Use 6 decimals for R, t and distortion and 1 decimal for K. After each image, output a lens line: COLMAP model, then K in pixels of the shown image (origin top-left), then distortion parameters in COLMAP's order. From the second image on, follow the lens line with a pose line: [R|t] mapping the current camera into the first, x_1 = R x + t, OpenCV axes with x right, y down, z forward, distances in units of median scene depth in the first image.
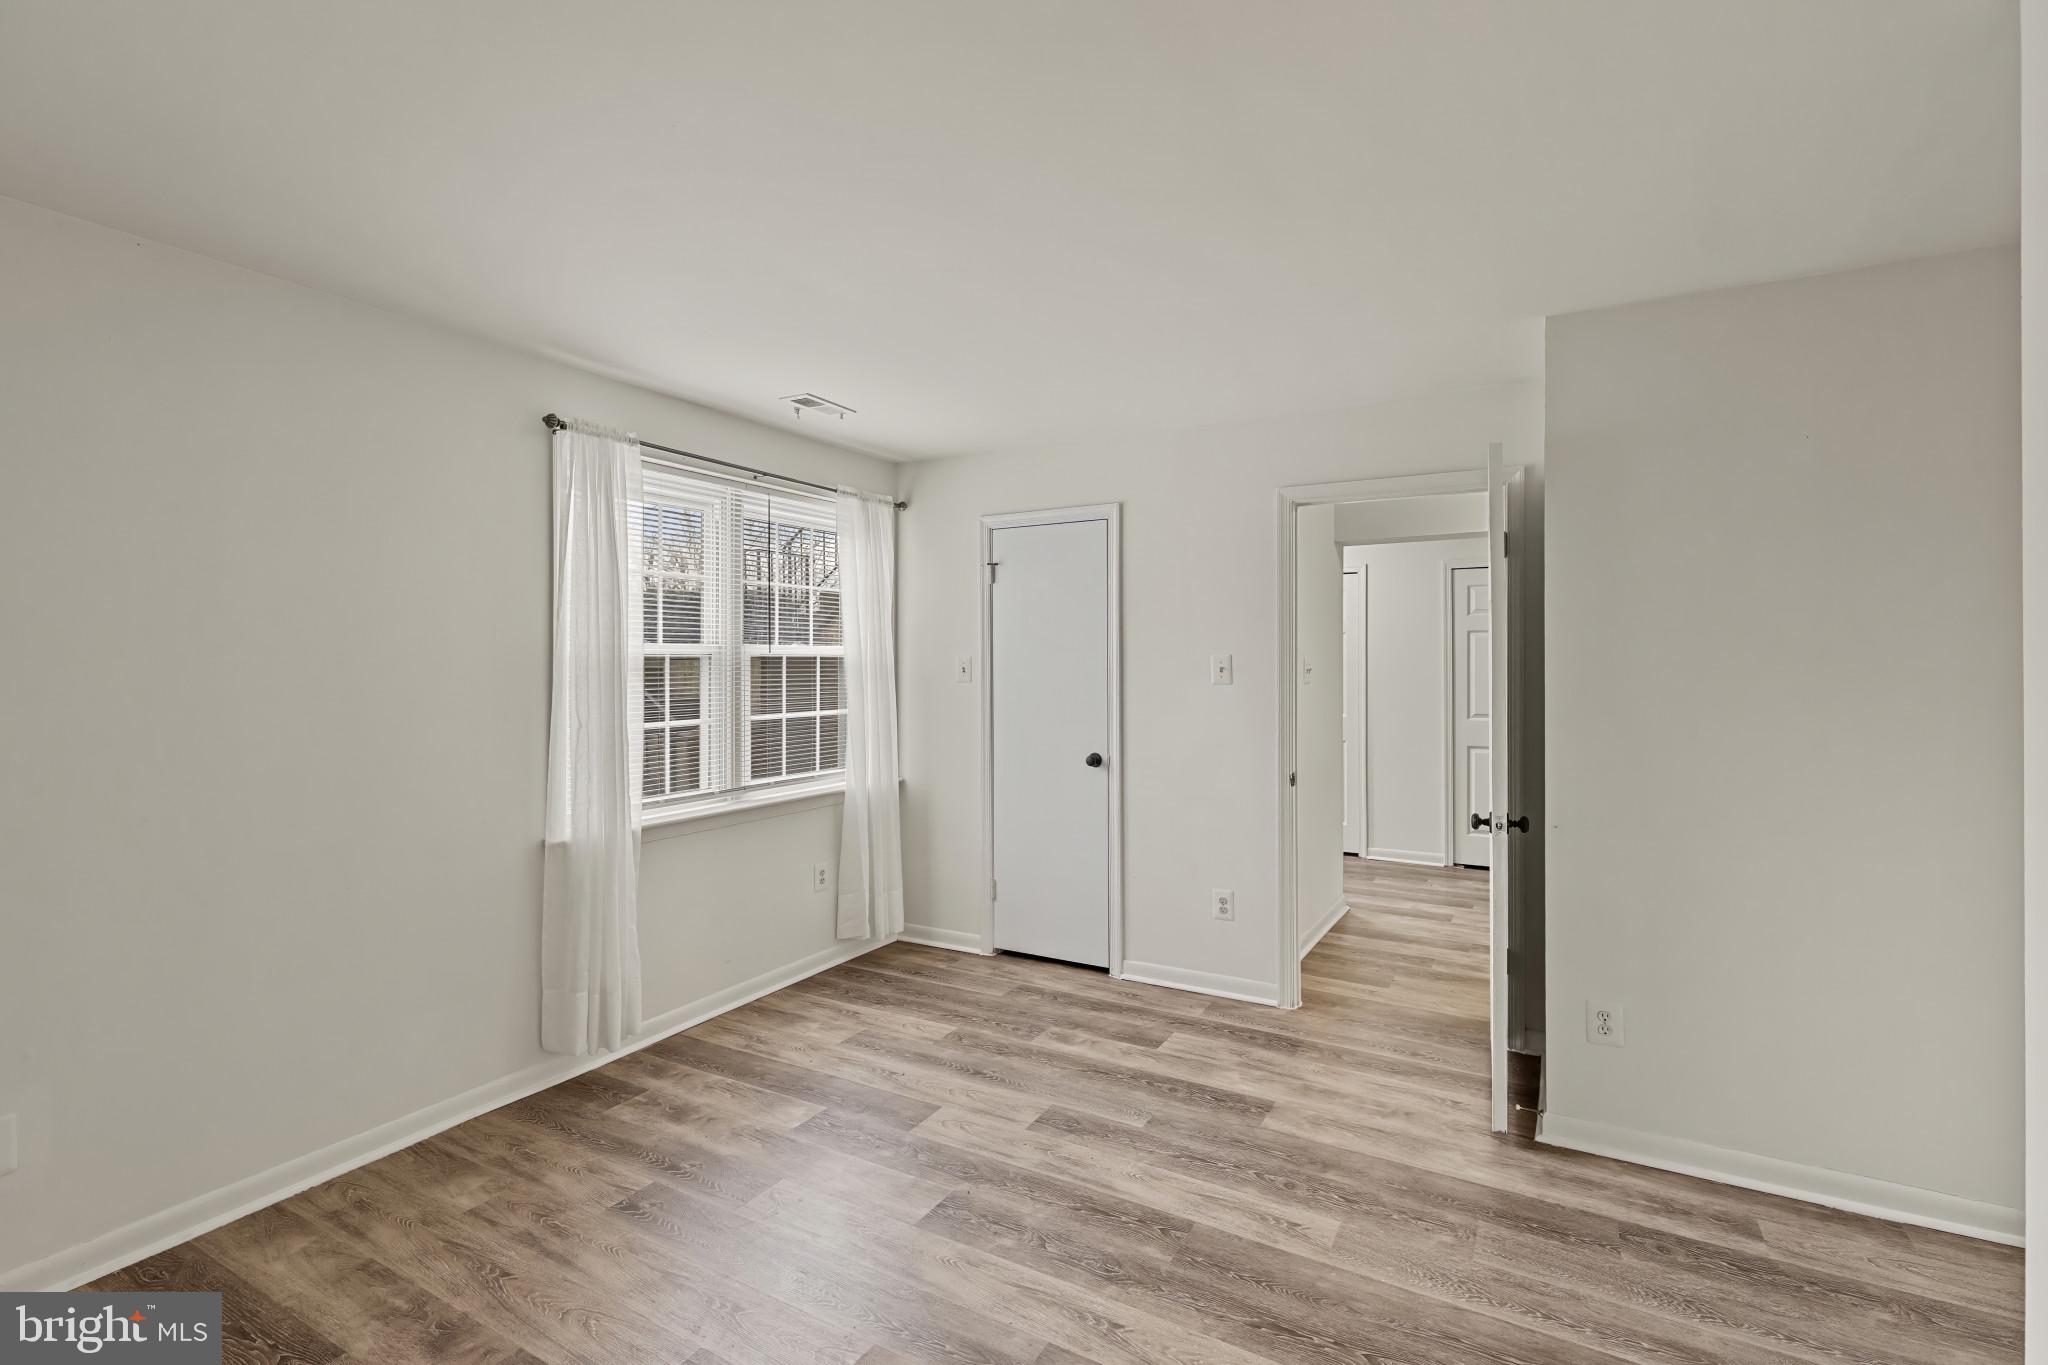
lens RADIAL K [[930.9, 0, 1021.9], [0, 930.9, 659.4], [0, 0, 1]] dist [0.001231, -0.000382]
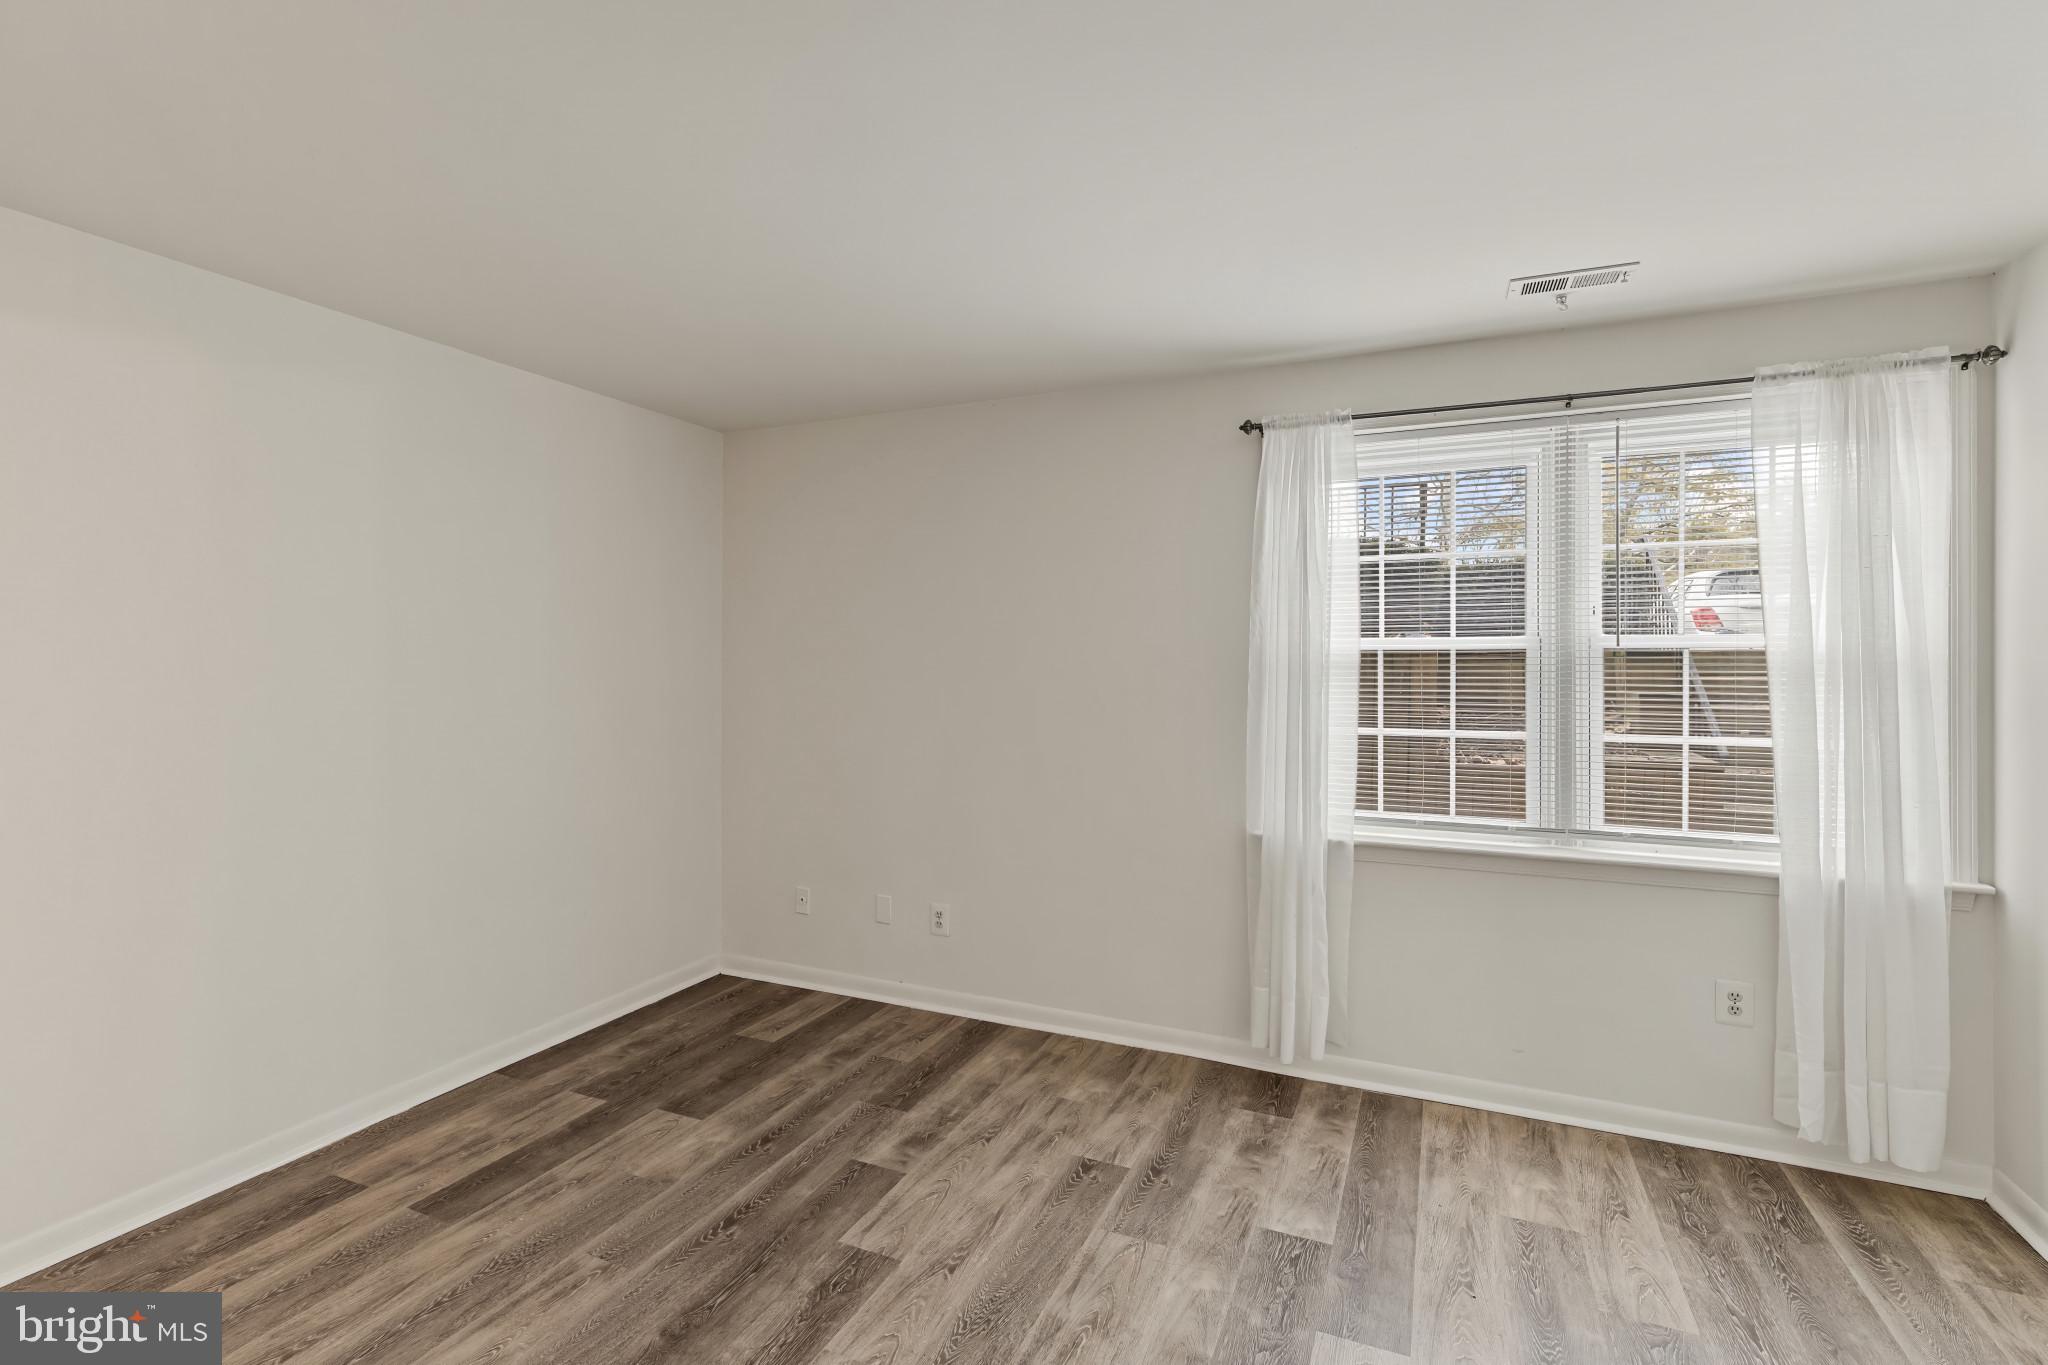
lens RADIAL K [[930.9, 0, 1021.9], [0, 930.9, 659.4], [0, 0, 1]] dist [0.001231, -0.000382]
pose [[0.098436, 0.005157, -0.995130, 0.452015], [0.002756, 0.999981, 0.005455, -0.002921], [0.995140, -0.003280, 0.098420, 0.582066]]
